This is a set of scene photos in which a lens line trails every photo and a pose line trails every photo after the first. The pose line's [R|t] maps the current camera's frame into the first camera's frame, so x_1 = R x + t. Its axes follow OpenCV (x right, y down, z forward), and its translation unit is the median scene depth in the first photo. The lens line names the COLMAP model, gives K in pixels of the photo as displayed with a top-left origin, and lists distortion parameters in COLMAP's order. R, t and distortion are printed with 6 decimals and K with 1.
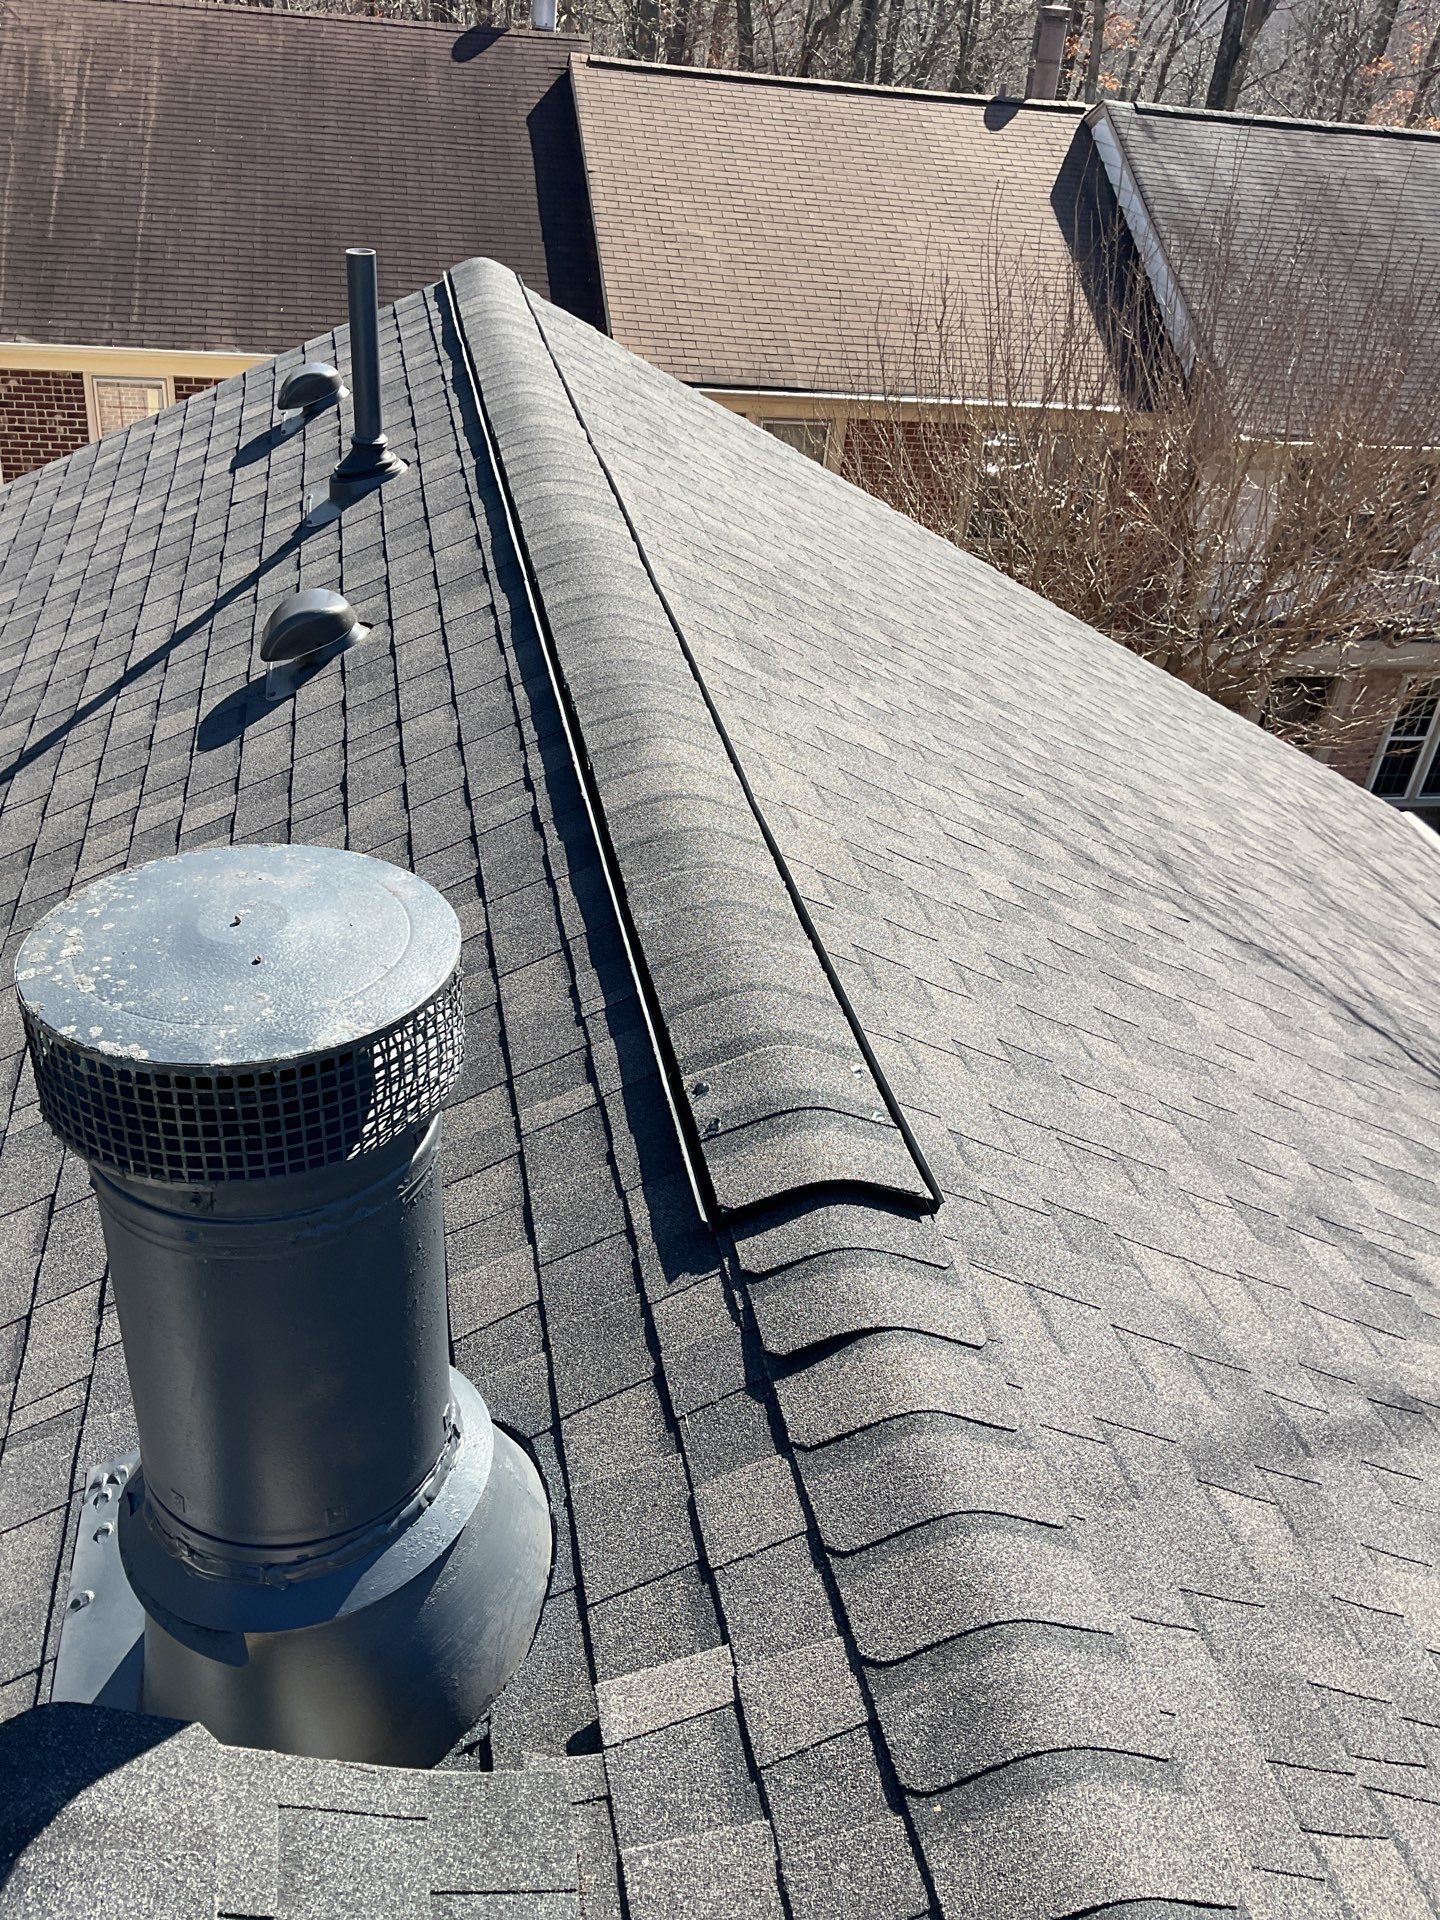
lens RADIAL K [[1613.8, 0, 720.0], [0, 1613.8, 960.0], [0, 0, 1]] dist [0.137691, -0.262611]
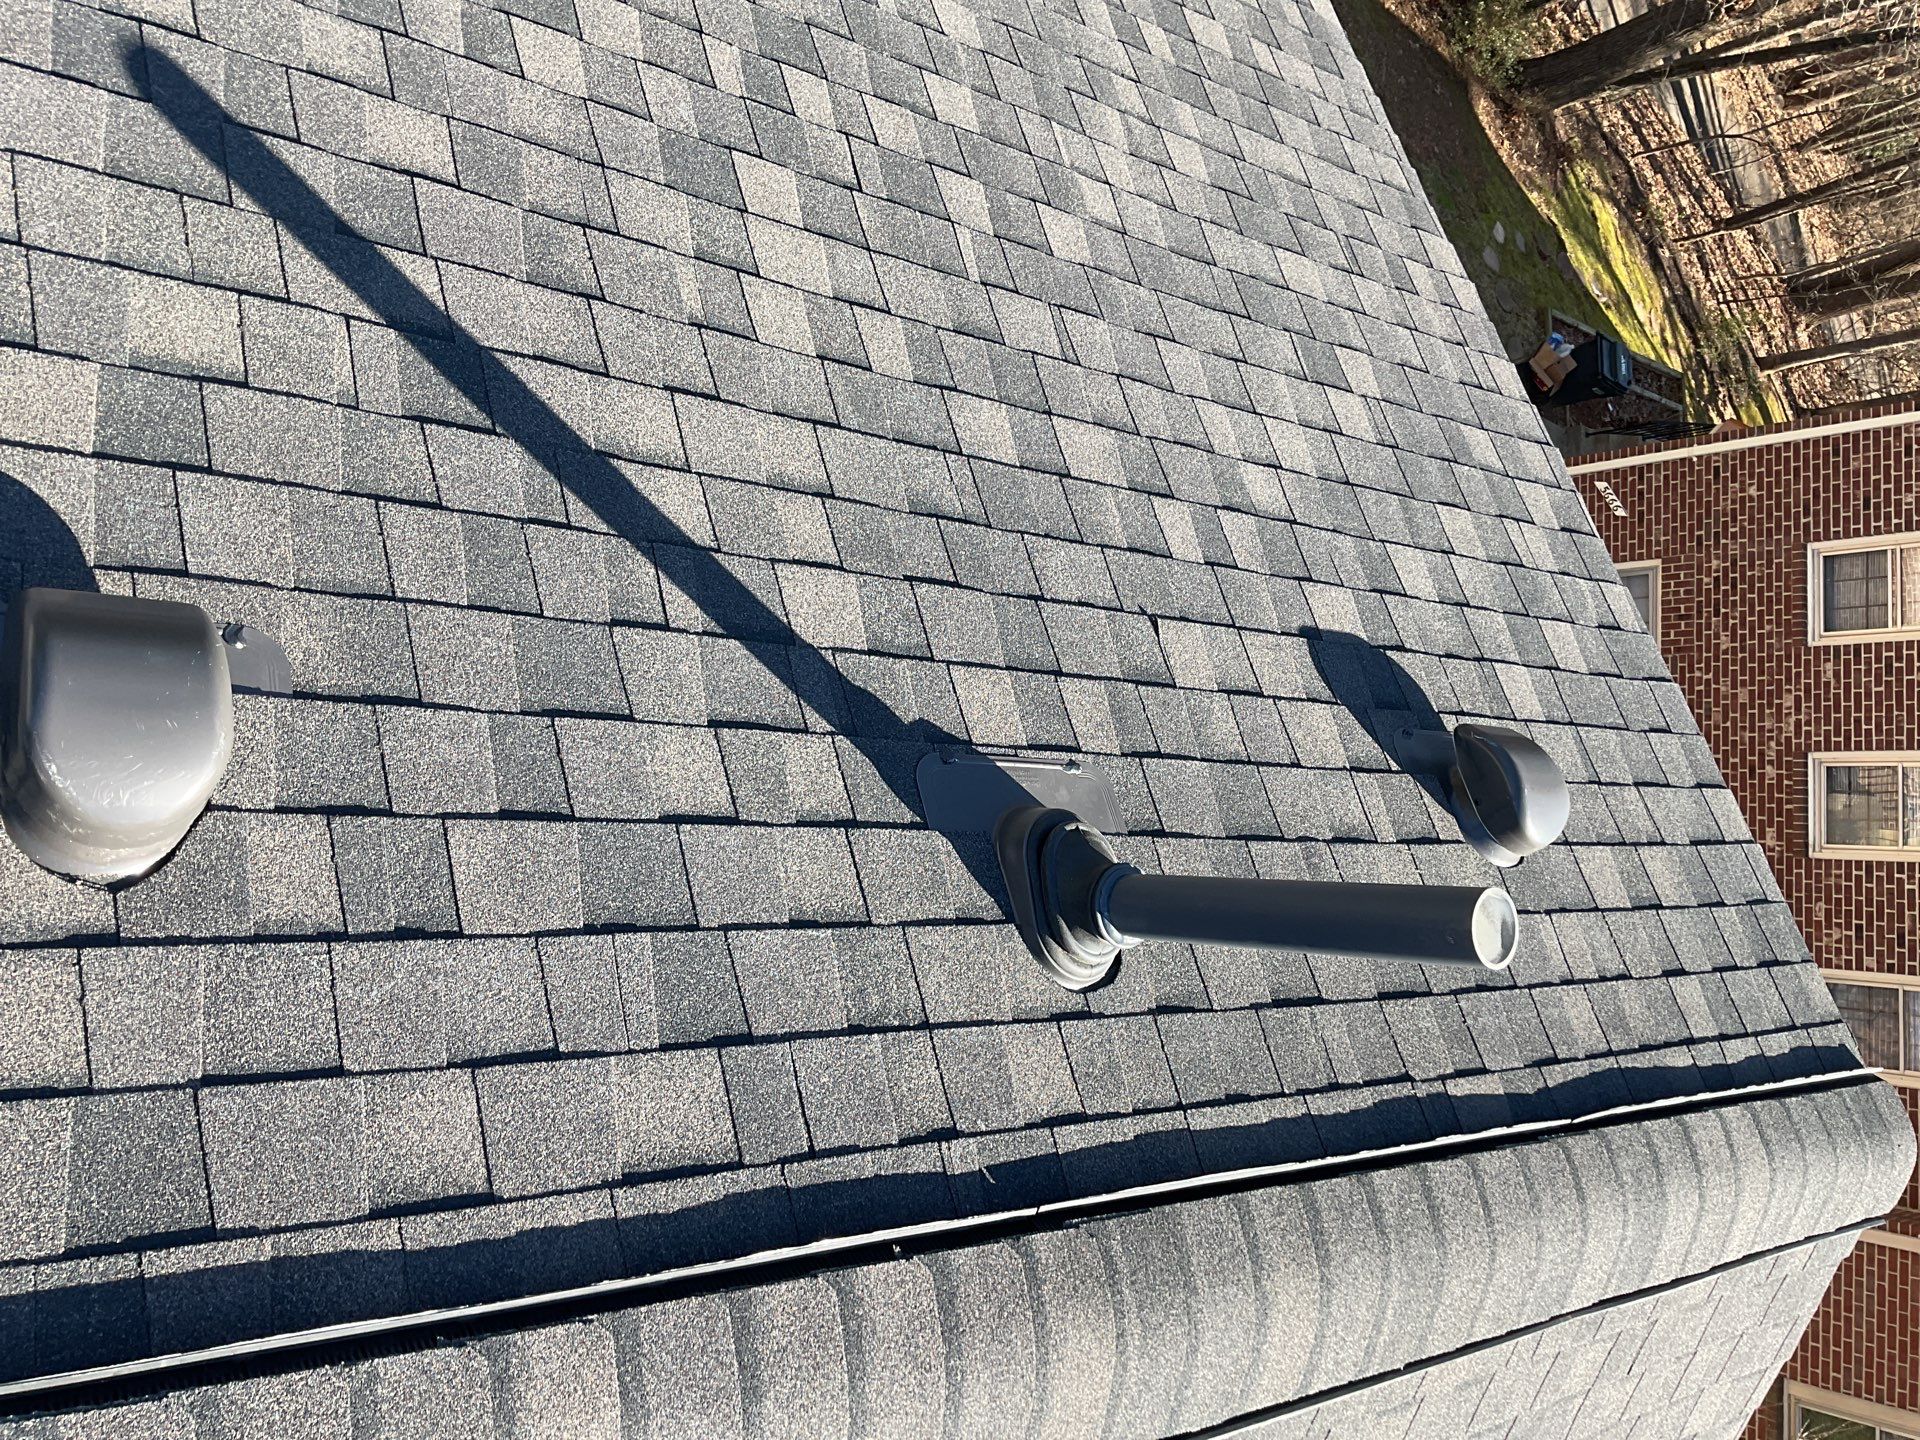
lens RADIAL K [[1613.8, 0, 962.8], [0, 1613.8, 772.6], [0, 0, 1]] dist [0.137691, -0.262611]
pose [[-0.100485, 0.964795, -0.243048, -0.142608], [-0.952672, -0.022856, 0.303140, -0.405380], [0.286913, 0.262006, 0.921430, 0.602192]]
